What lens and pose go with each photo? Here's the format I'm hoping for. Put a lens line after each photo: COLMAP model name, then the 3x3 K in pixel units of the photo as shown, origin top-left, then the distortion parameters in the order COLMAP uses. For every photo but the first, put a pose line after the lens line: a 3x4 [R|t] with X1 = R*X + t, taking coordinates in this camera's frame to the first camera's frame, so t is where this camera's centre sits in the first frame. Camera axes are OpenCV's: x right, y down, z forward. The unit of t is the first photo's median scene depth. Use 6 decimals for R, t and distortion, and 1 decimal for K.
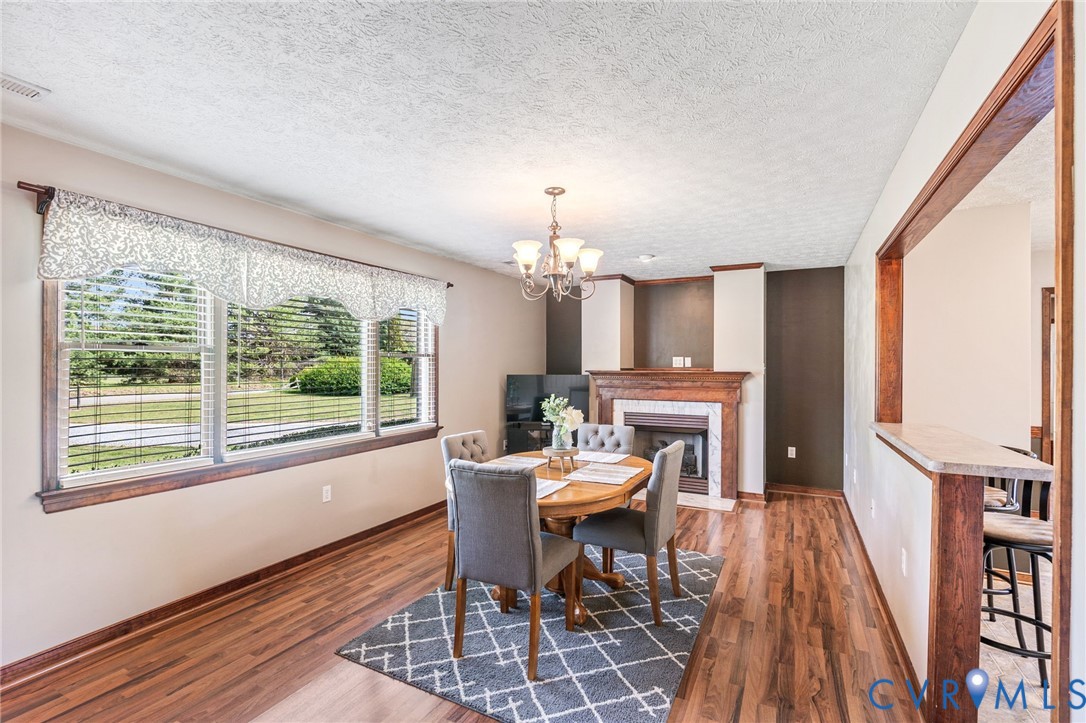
lens RADIAL K [[499.8, 0, 539.5], [0, 499.8, 365.0], [0, 0, 1]] dist [-0.012038, 0.003132]
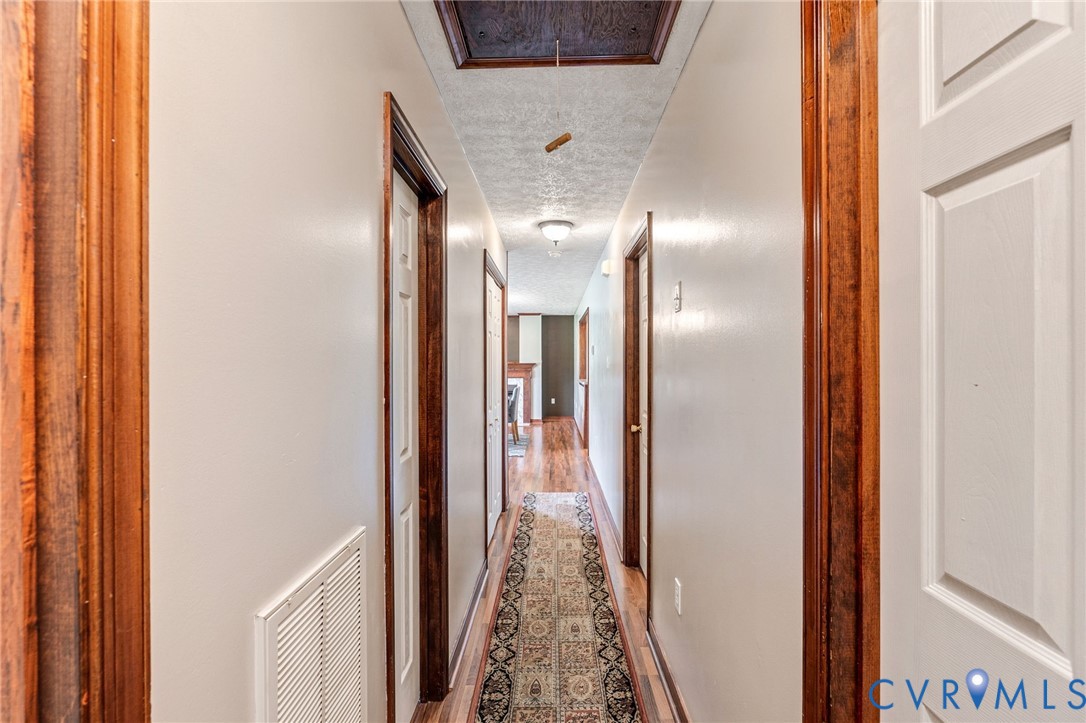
lens RADIAL K [[499.8, 0, 543.2], [0, 499.8, 363.4], [0, 0, 1]] dist [-0.012038, 0.003132]
pose [[0.900369, -0.003766, 0.435110, -0.475566], [0.004254, 0.999991, -0.000149, 0.014465], [-0.435106, 0.001985, 0.900377, -0.934145]]
